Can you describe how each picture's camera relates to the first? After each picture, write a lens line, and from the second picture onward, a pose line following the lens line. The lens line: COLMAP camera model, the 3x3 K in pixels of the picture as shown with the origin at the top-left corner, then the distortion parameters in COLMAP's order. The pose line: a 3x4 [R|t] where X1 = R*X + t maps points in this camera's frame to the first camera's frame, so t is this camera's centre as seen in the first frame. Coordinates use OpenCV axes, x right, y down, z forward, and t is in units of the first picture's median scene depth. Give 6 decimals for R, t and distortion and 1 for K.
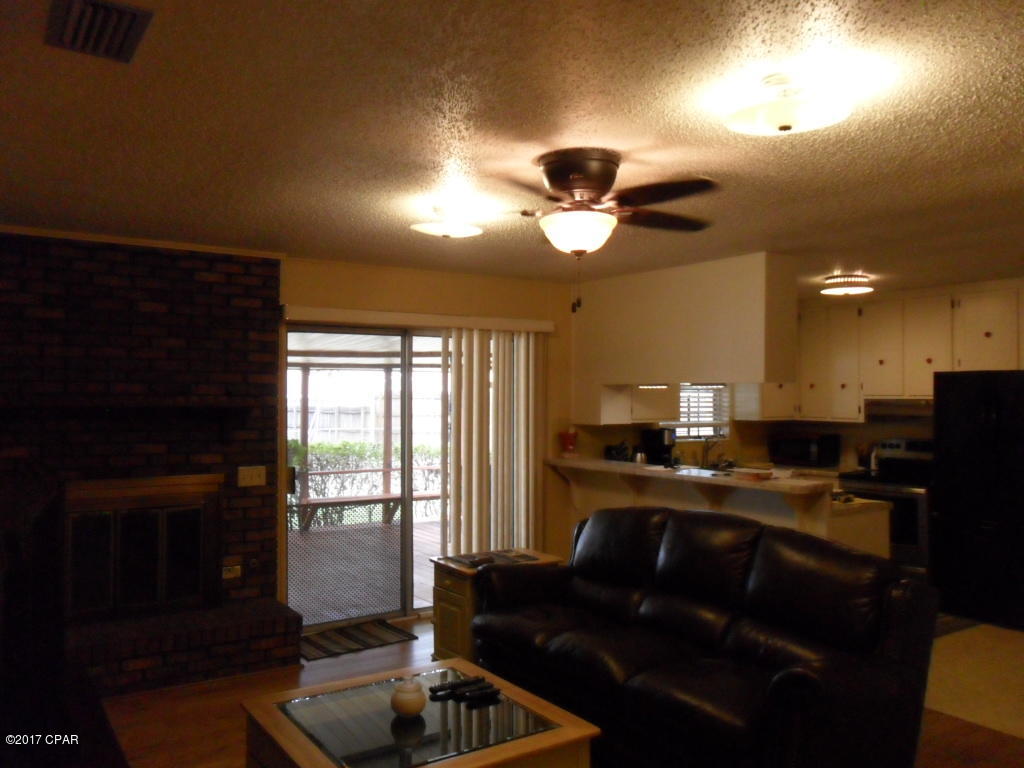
lens RADIAL K [[818.5, 0, 512.7], [0, 818.5, 384.3], [0, 0, 1]] dist [-0.044398, 0.019640]
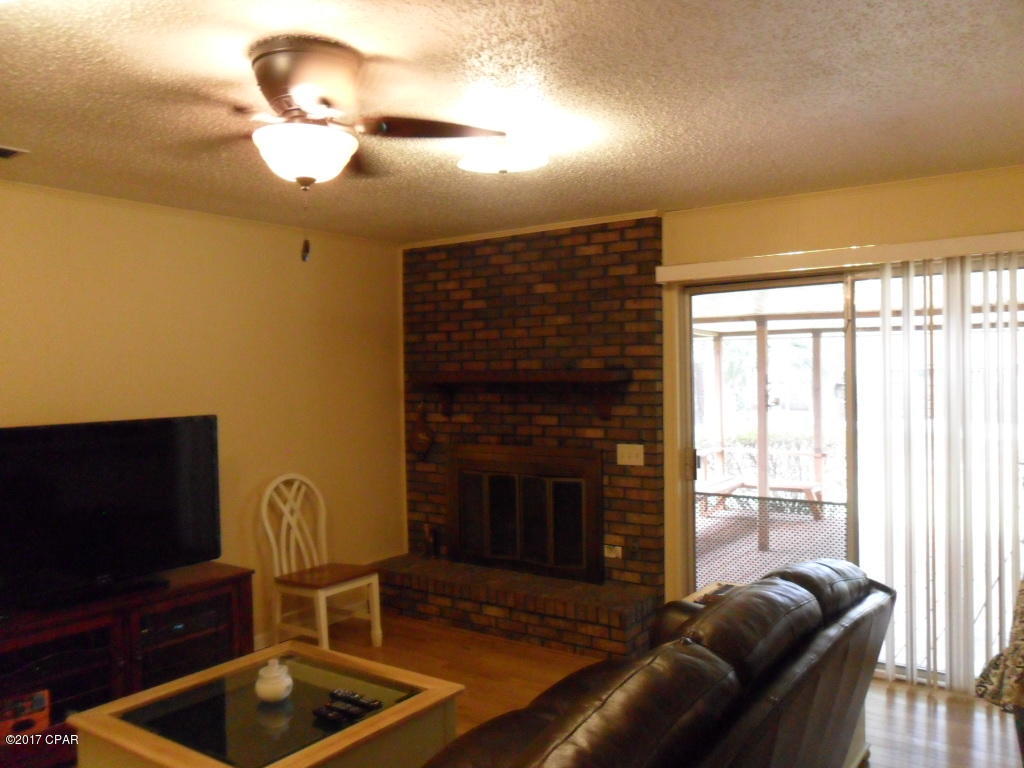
lens RADIAL K [[818.5, 0, 512.5], [0, 818.5, 384.6], [0, 0, 1]] dist [-0.044398, 0.019640]
pose [[0.351237, 0.002766, -0.936283, 0.521566], [0.031376, 0.999399, 0.014723, 0.014038], [0.935761, -0.034548, 0.350939, 0.552074]]
